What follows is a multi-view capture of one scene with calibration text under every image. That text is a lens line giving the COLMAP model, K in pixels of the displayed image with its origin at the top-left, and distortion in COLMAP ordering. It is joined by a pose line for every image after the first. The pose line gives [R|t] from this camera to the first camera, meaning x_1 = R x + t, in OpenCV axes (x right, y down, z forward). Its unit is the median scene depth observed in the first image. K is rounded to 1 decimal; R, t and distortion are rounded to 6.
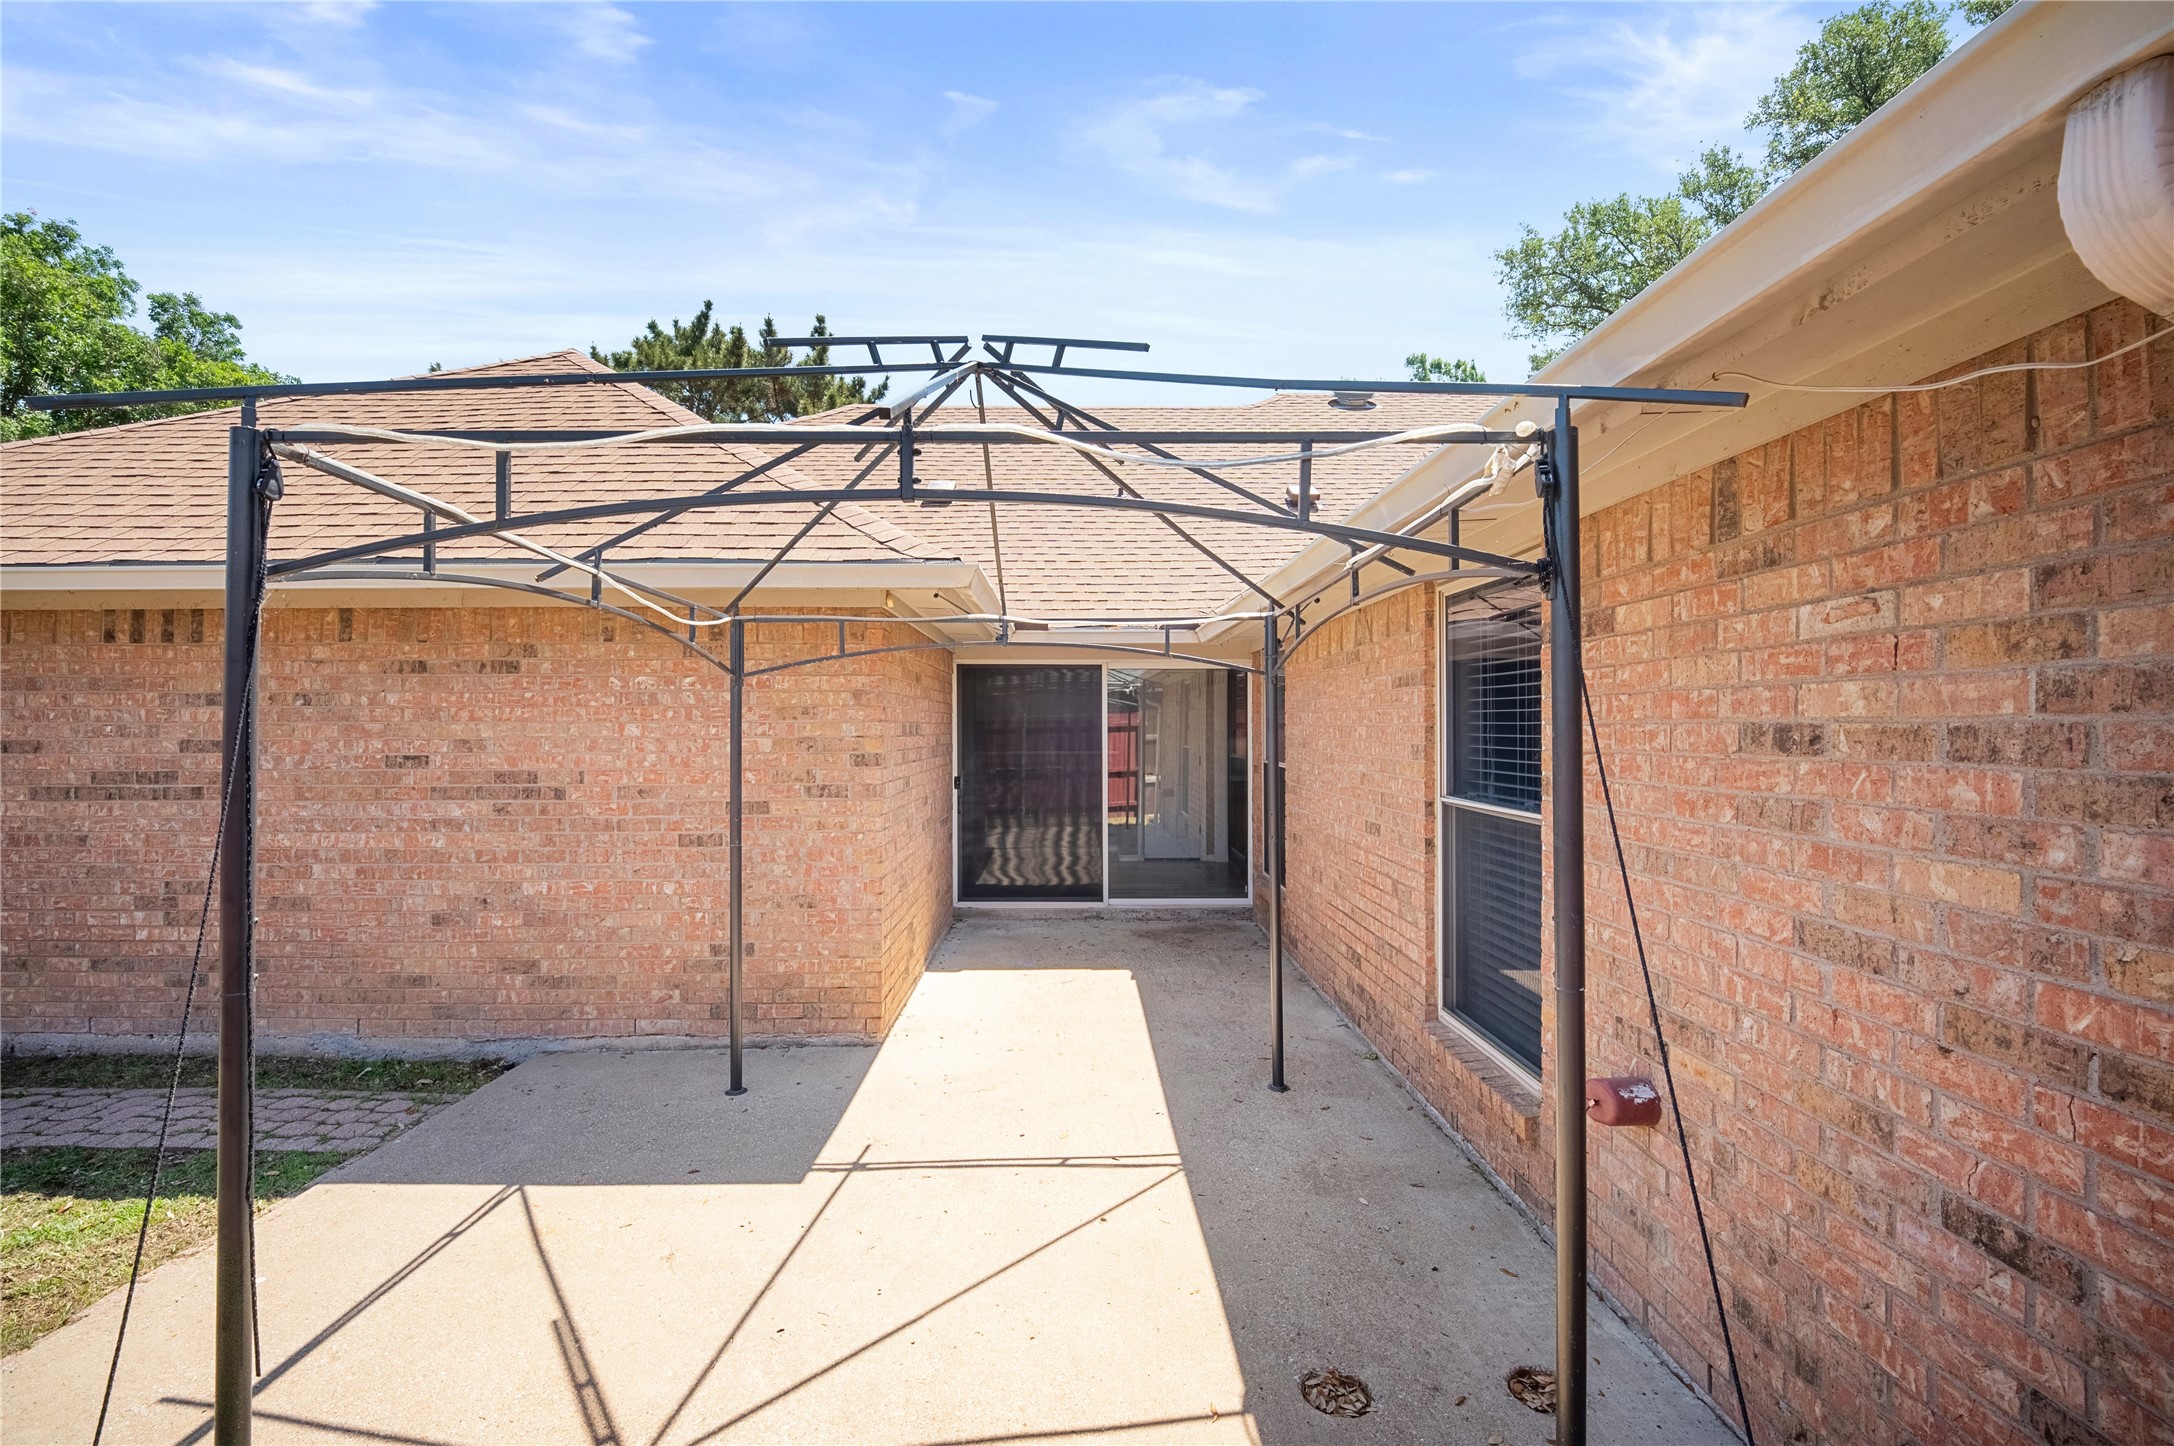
lens RADIAL K [[921.6, 0, 1086.7], [0, 921.6, 740.3], [0, 0, 1]] dist [0.013649, -0.009707]
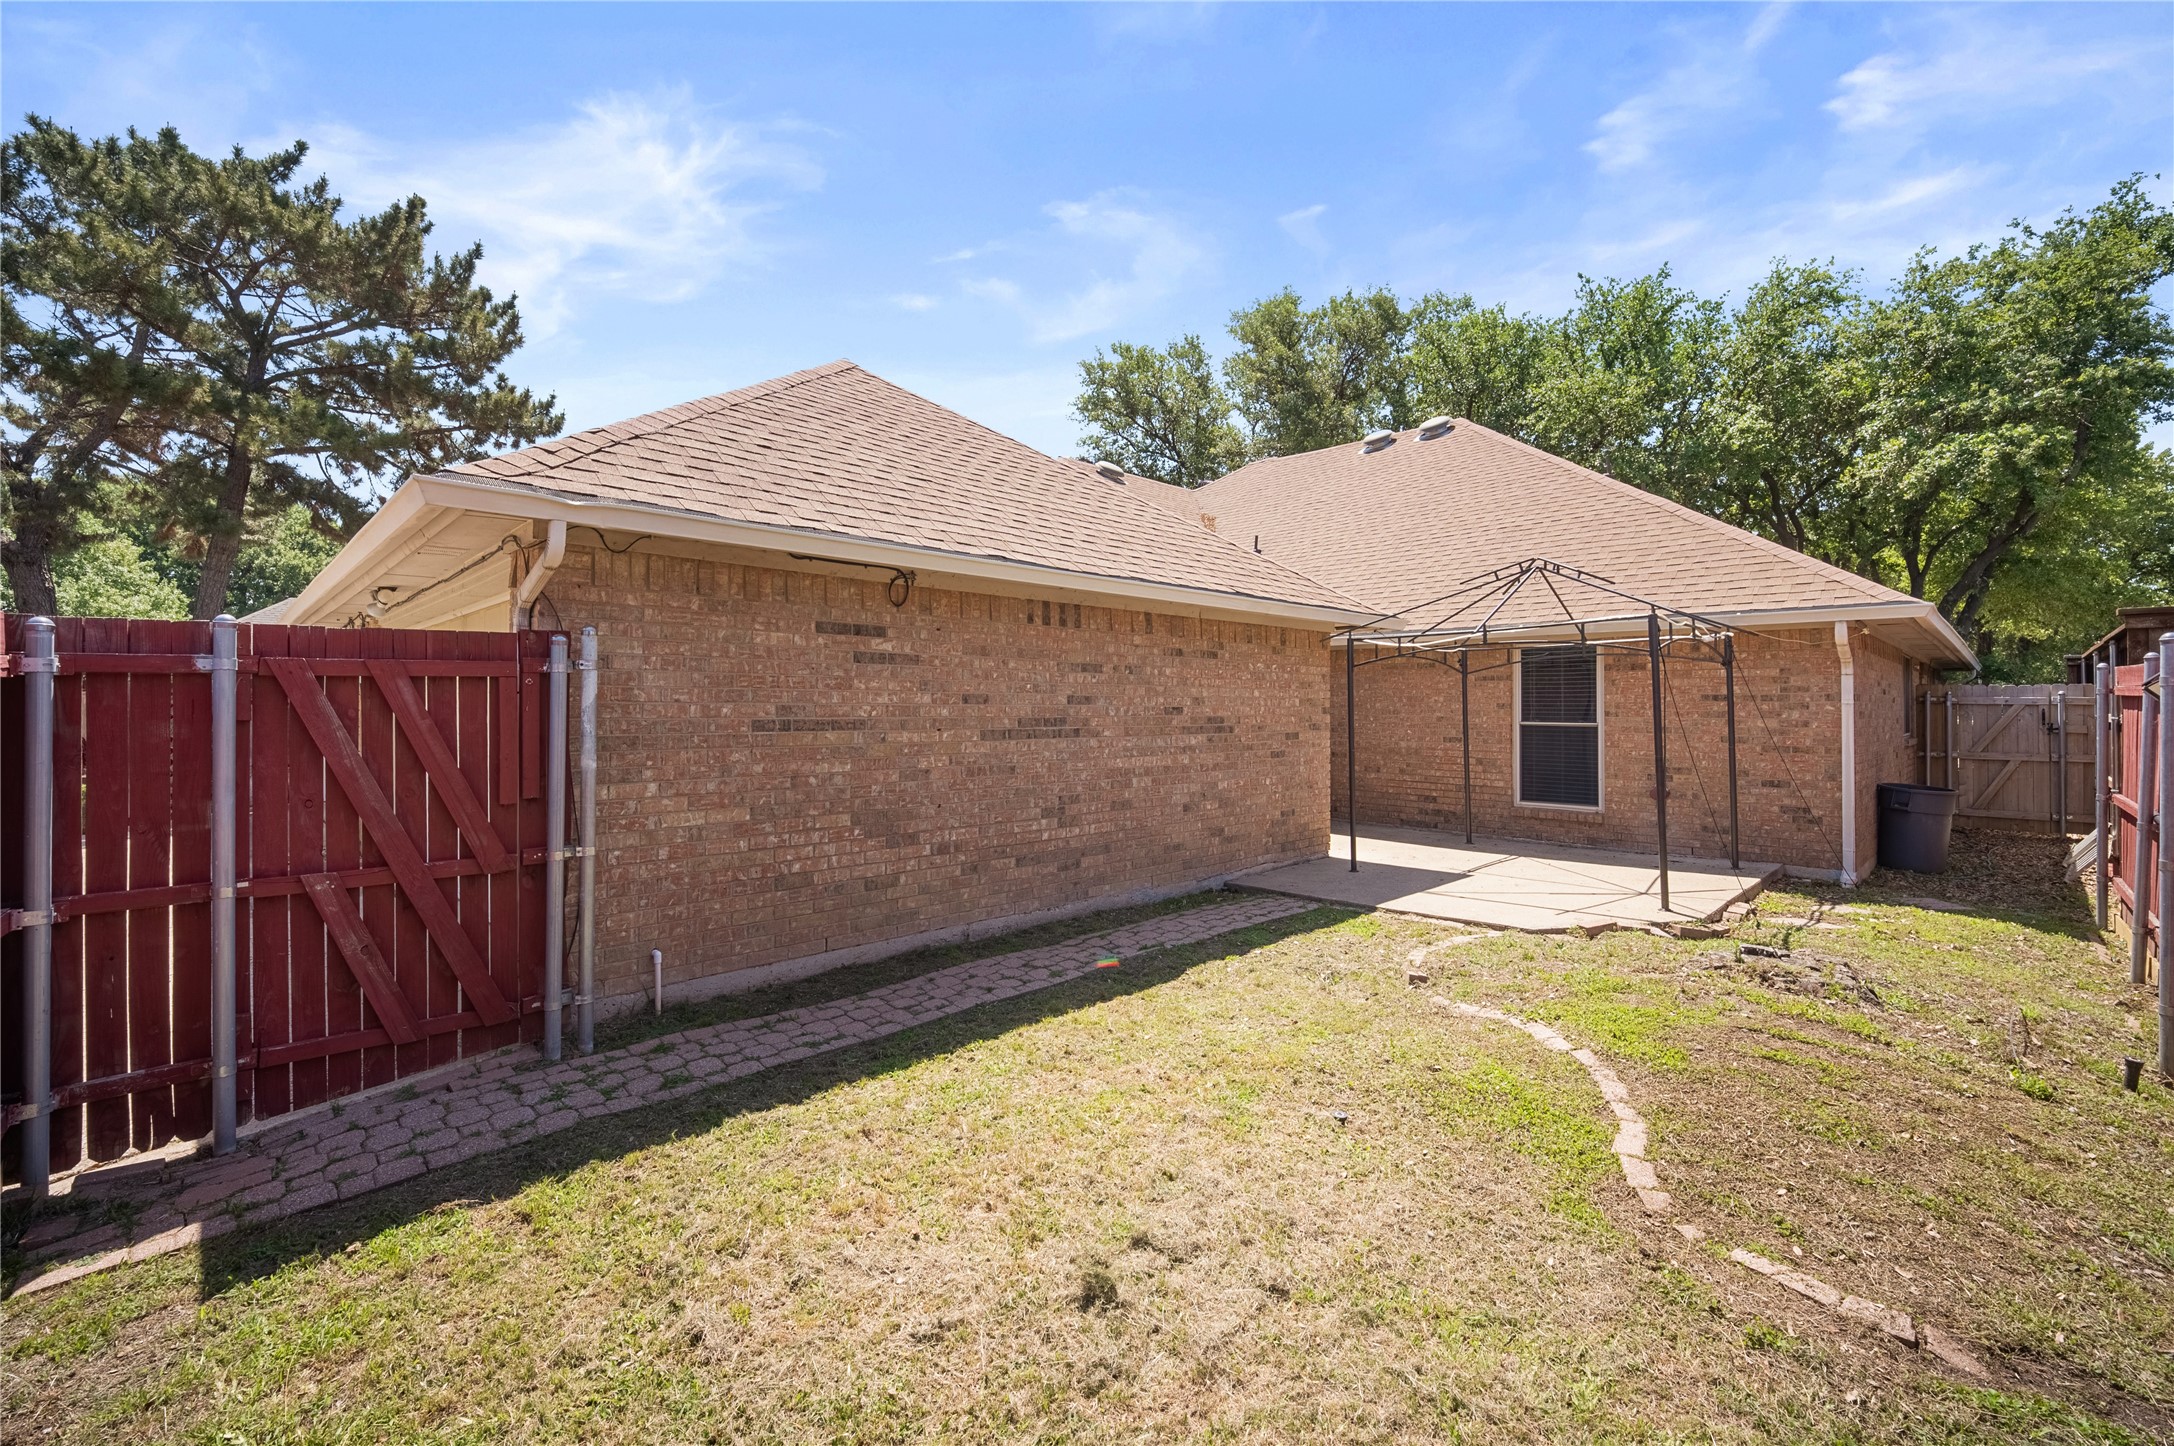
lens RADIAL K [[921.6, 0, 1084.7], [0, 921.6, 709.6], [0, 0, 1]] dist [0.013649, -0.009707]
pose [[0.704894, 0.002432, 0.709309, -1.968720], [0.004669, 0.999957, -0.008069, 0.032894], [-0.709297, 0.009000, 0.704852, -0.015560]]
